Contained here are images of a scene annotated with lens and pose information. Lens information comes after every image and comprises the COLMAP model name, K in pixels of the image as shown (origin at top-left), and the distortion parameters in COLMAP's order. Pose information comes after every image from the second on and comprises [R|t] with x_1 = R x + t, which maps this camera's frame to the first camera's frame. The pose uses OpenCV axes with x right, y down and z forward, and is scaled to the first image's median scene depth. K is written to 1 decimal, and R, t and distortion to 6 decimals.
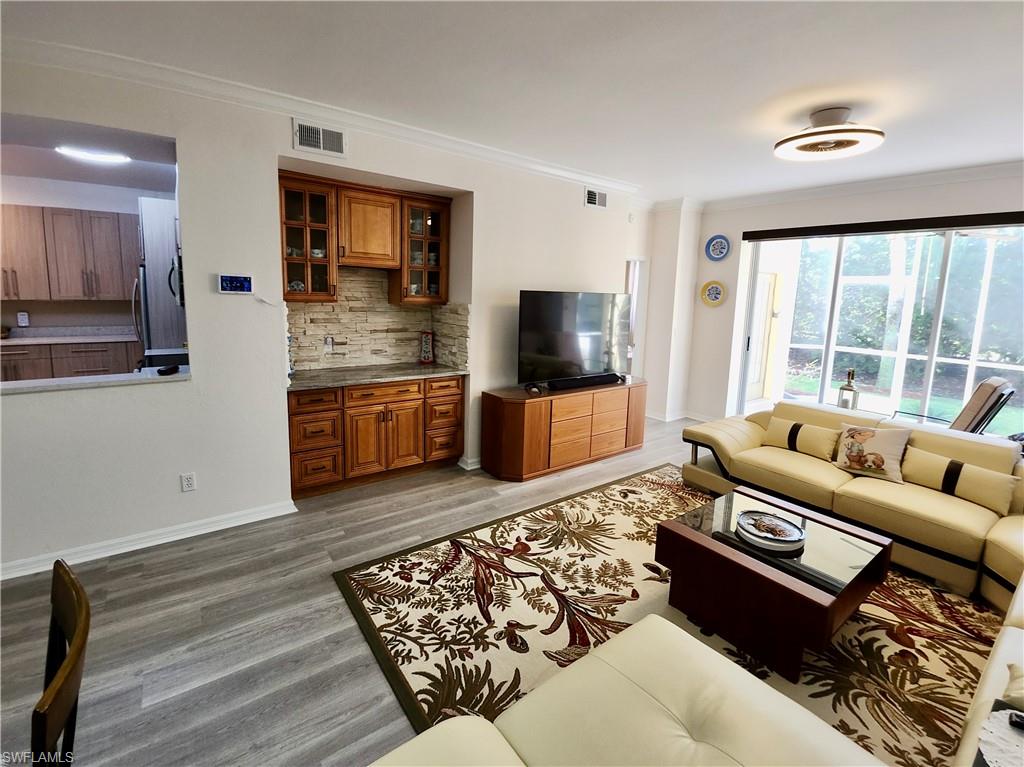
lens RADIAL K [[444.0, 0, 501.1], [0, 444.0, 377.6], [0, 0, 1]] dist [-0.014089, -0.002004]
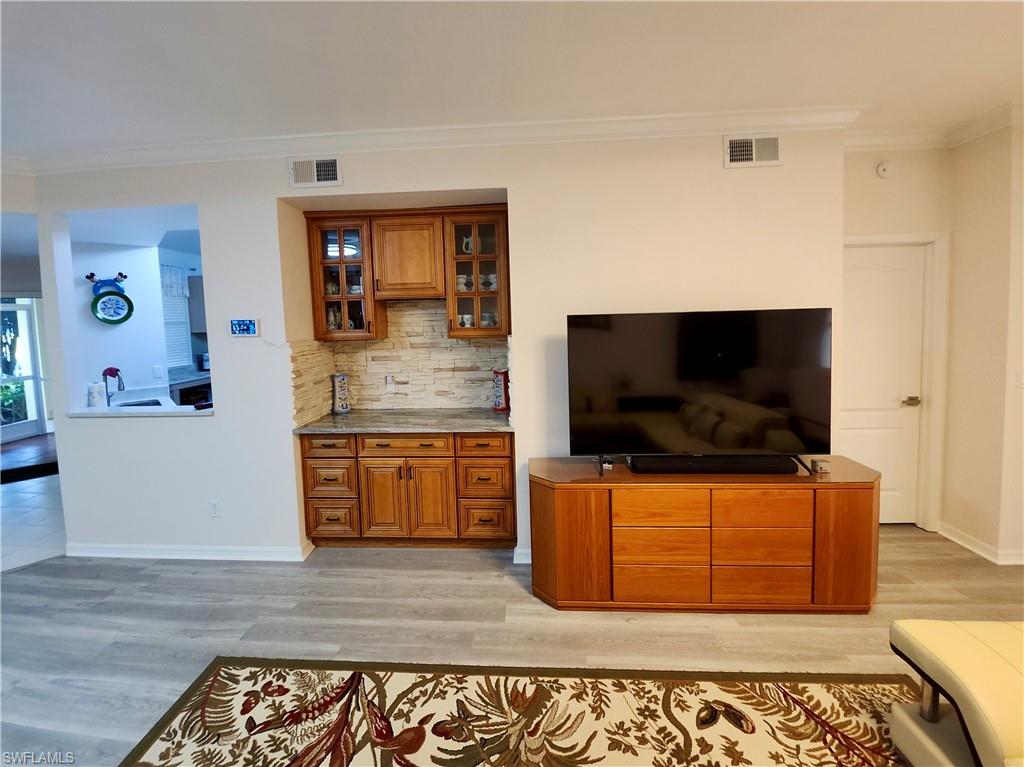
lens RADIAL K [[444.0, 0, 484.6], [0, 444.0, 366.0], [0, 0, 1]] dist [-0.014089, -0.002004]
pose [[0.768034, 0.015653, -0.640218, 0.440100], [-0.069220, 0.995873, -0.058691, -0.085110], [0.636657, 0.089393, 0.765948, 0.491331]]
